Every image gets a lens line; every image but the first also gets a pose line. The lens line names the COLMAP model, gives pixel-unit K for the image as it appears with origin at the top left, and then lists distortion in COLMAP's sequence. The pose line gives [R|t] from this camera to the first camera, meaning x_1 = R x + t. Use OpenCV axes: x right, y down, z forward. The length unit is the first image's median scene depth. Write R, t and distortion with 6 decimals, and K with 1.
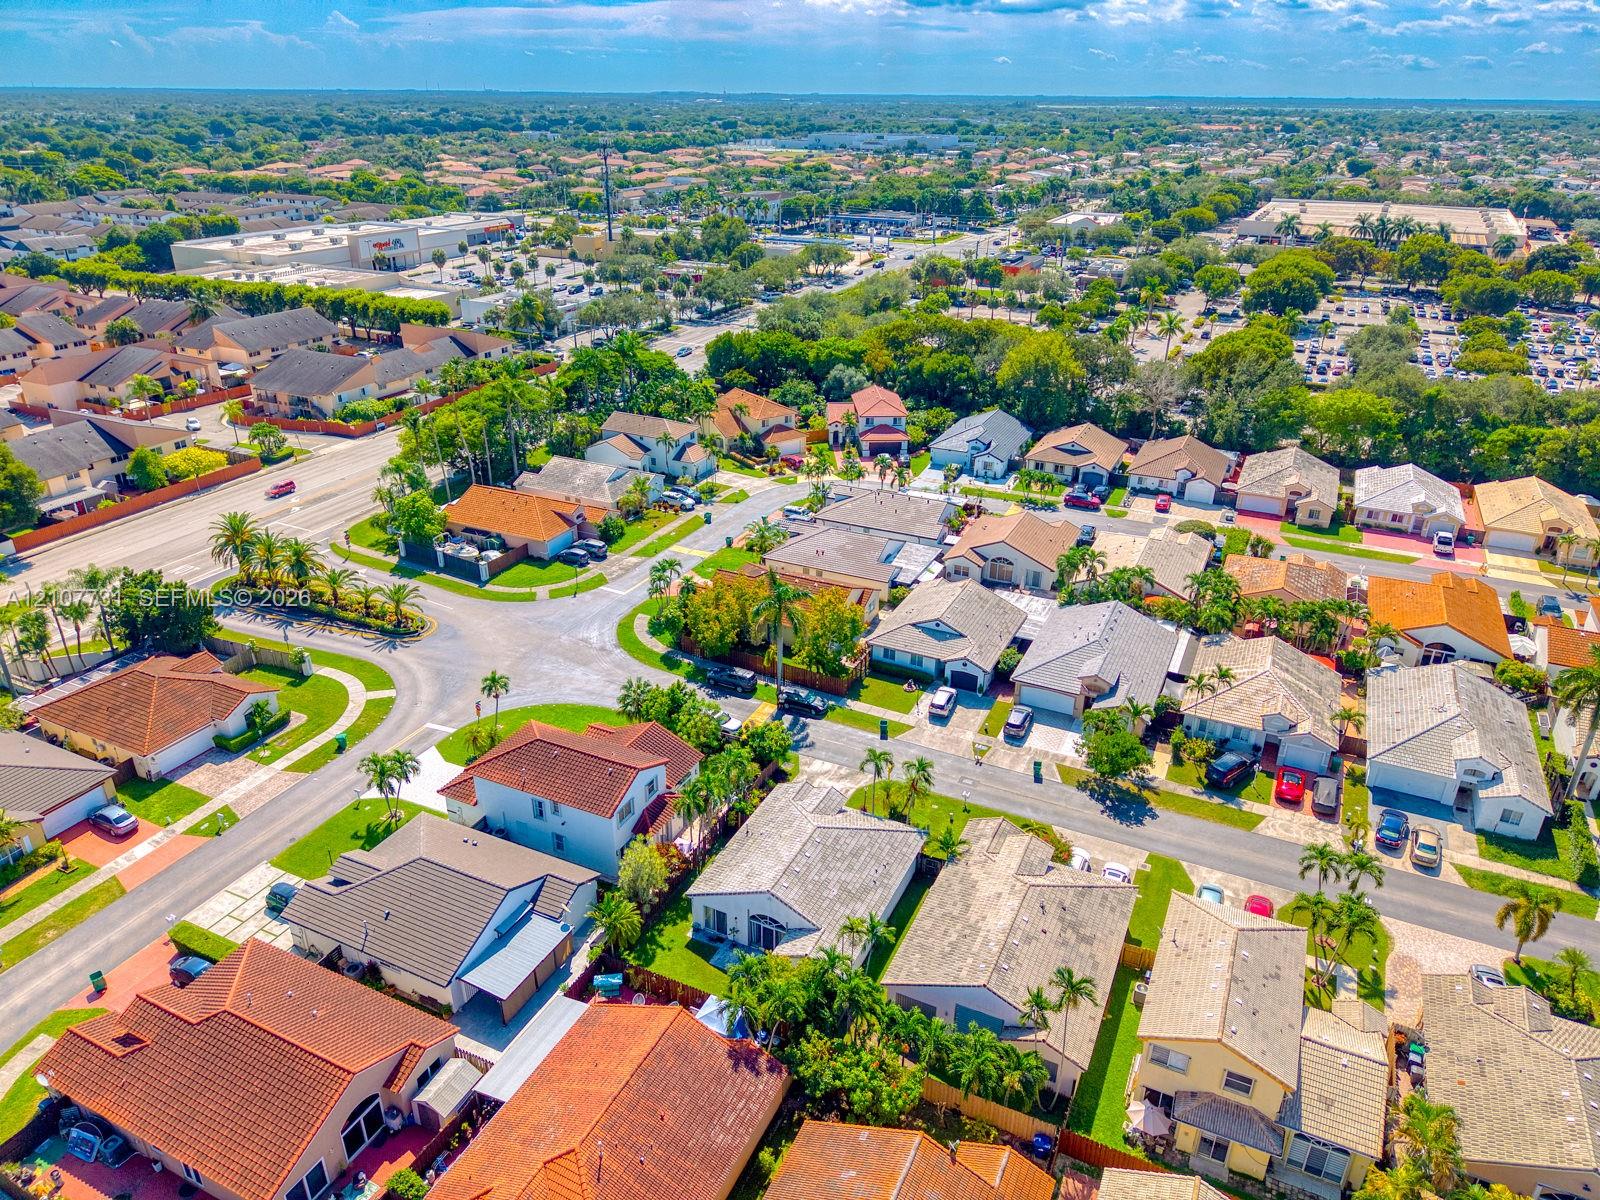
lens RADIAL K [[1071.7, 0, 793.3], [0, 1071.7, 599.6], [0, 0, 1]] dist [0.013178, -0.012969]
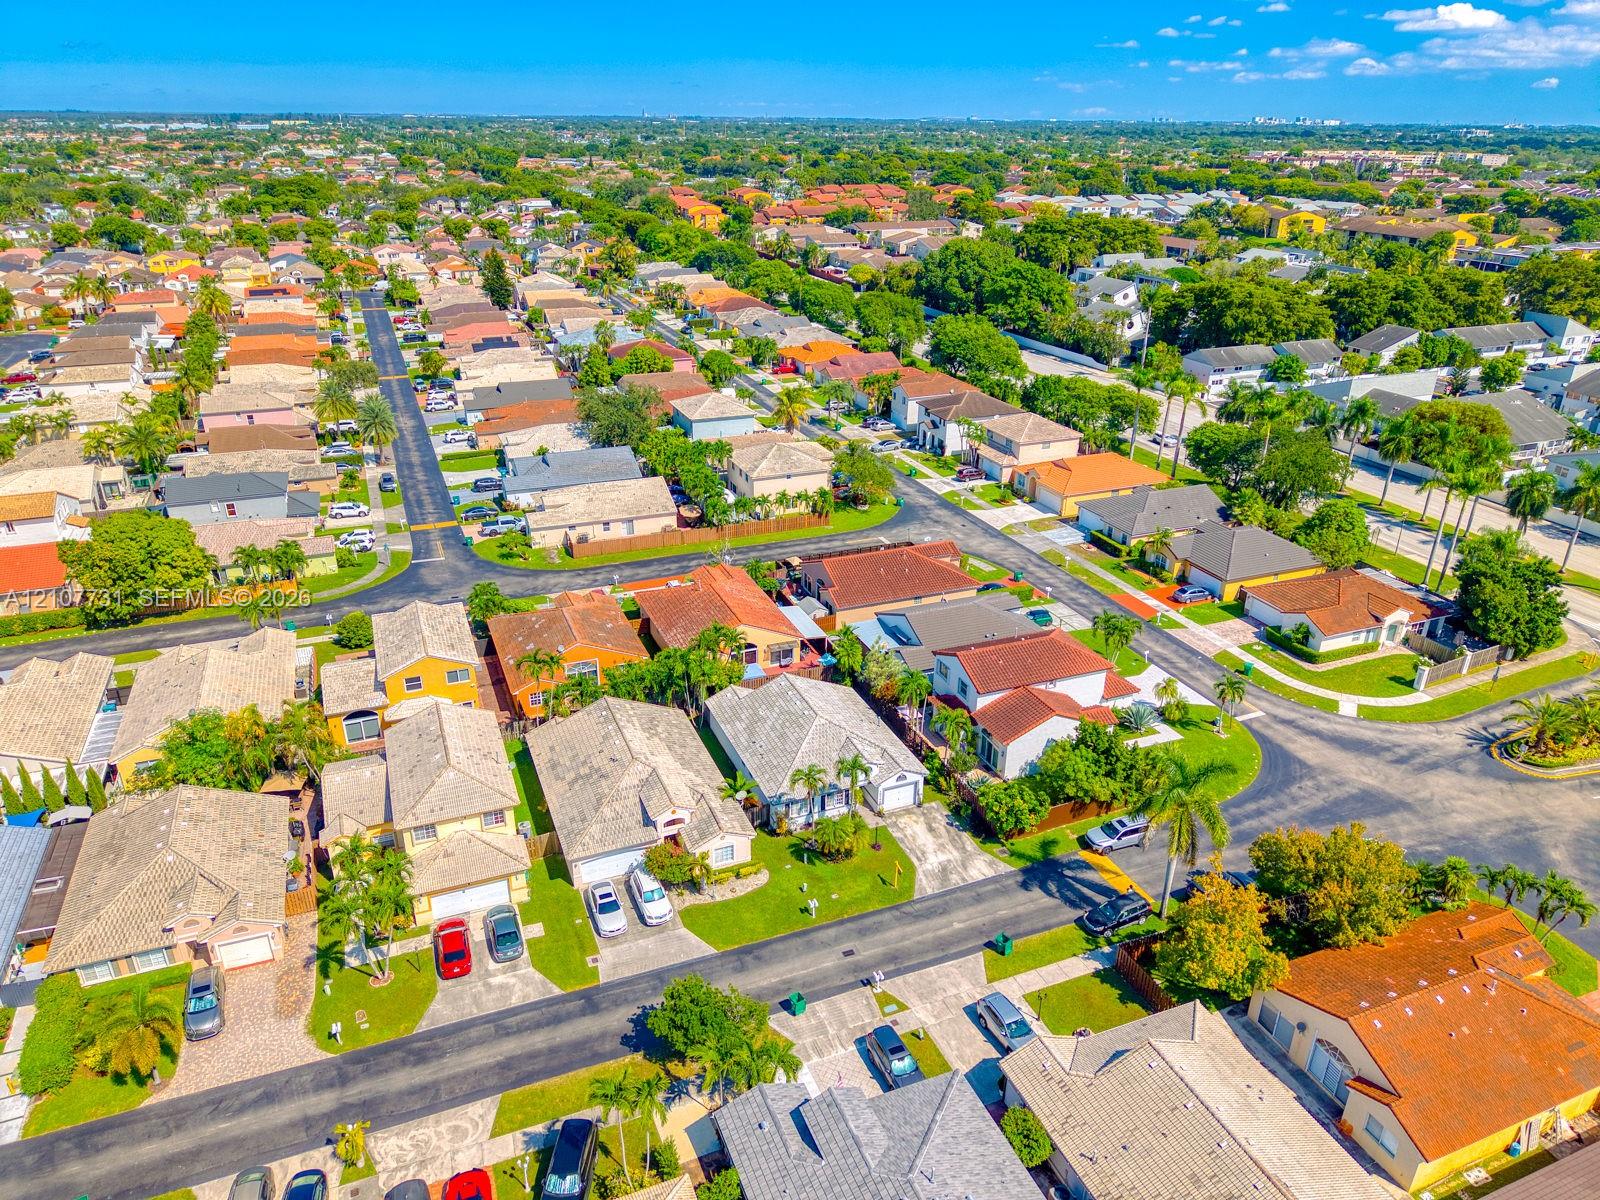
lens RADIAL K [[1071.7, 0, 793.3], [0, 1071.7, 599.6], [0, 0, 1]] dist [0.013178, -0.012969]
pose [[-0.668715, 0.299394, -0.680576, 0.427816], [-0.330009, 0.700727, 0.632516, -0.320827], [0.666269, 0.647569, -0.369784, 0.743678]]
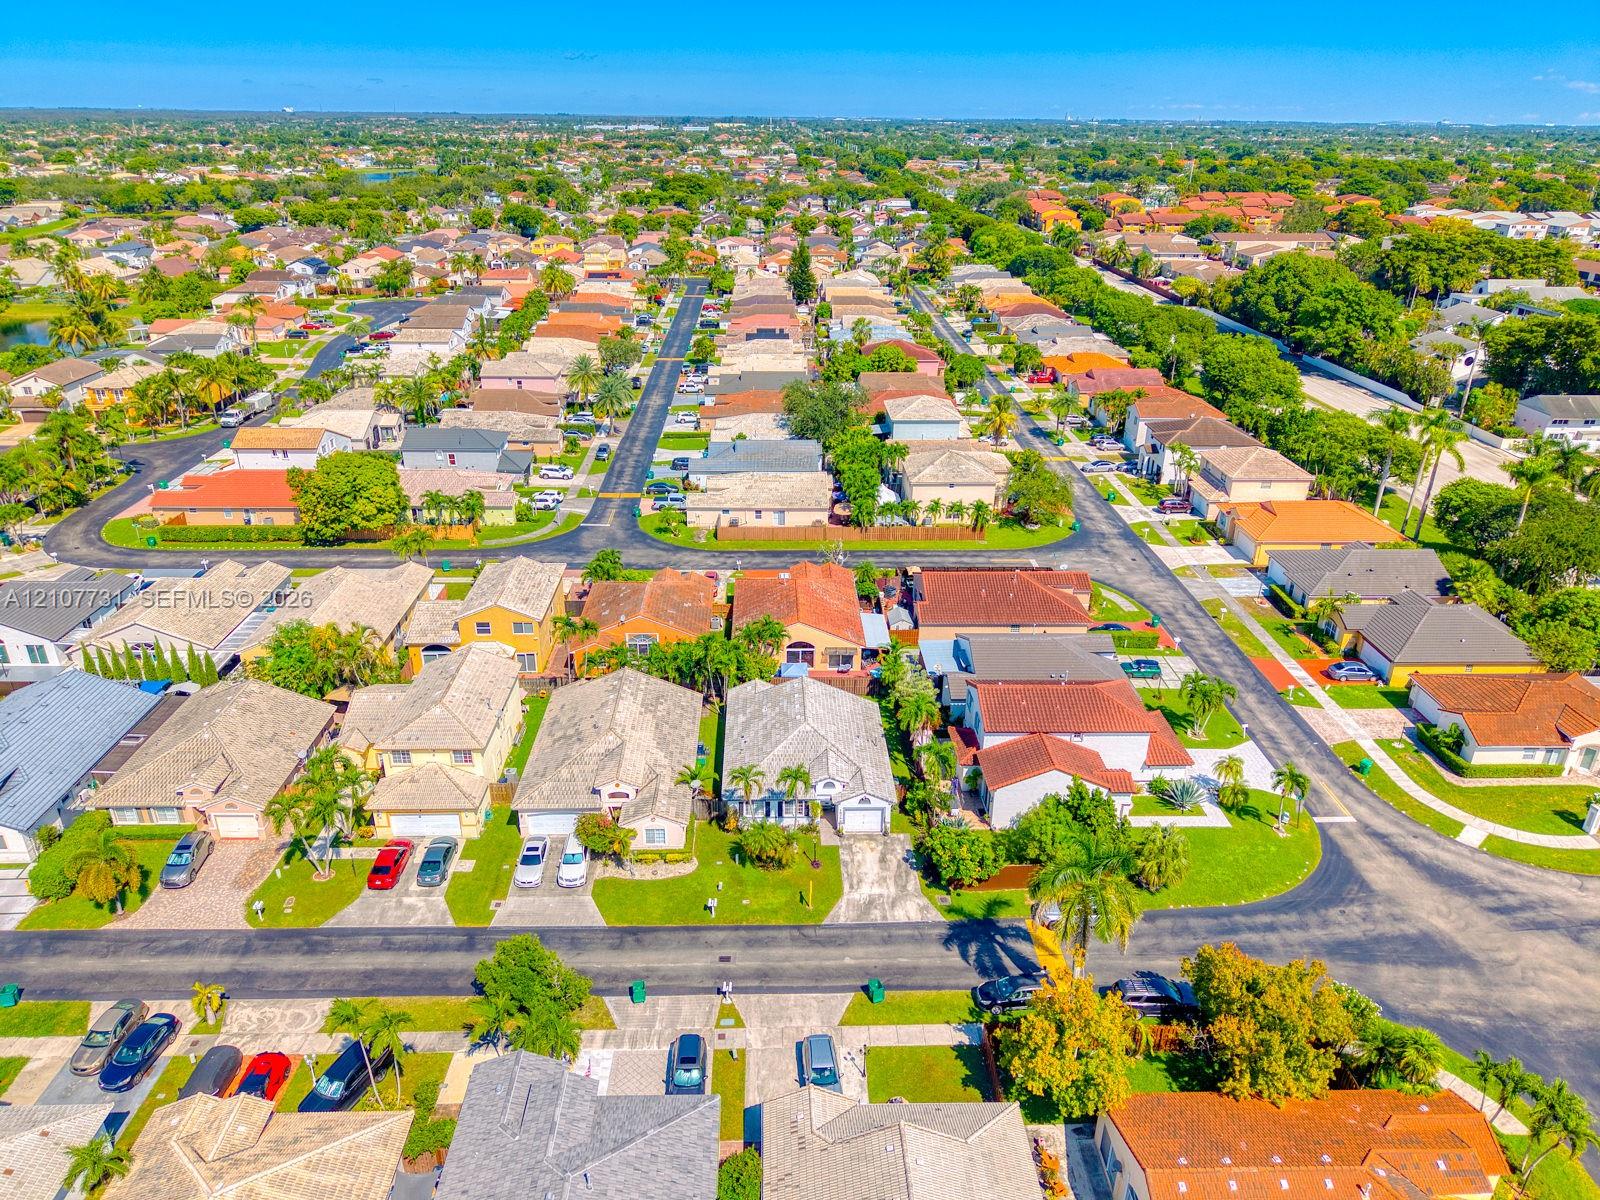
lens RADIAL K [[1071.7, 0, 793.3], [0, 1071.7, 599.6], [0, 0, 1]] dist [0.013178, -0.012969]
pose [[-0.886176, 0.181429, -0.426351, 0.266635], [-0.210524, 0.662035, 0.719298, -0.368409], [0.412761, 0.727182, -0.548484, 0.848700]]
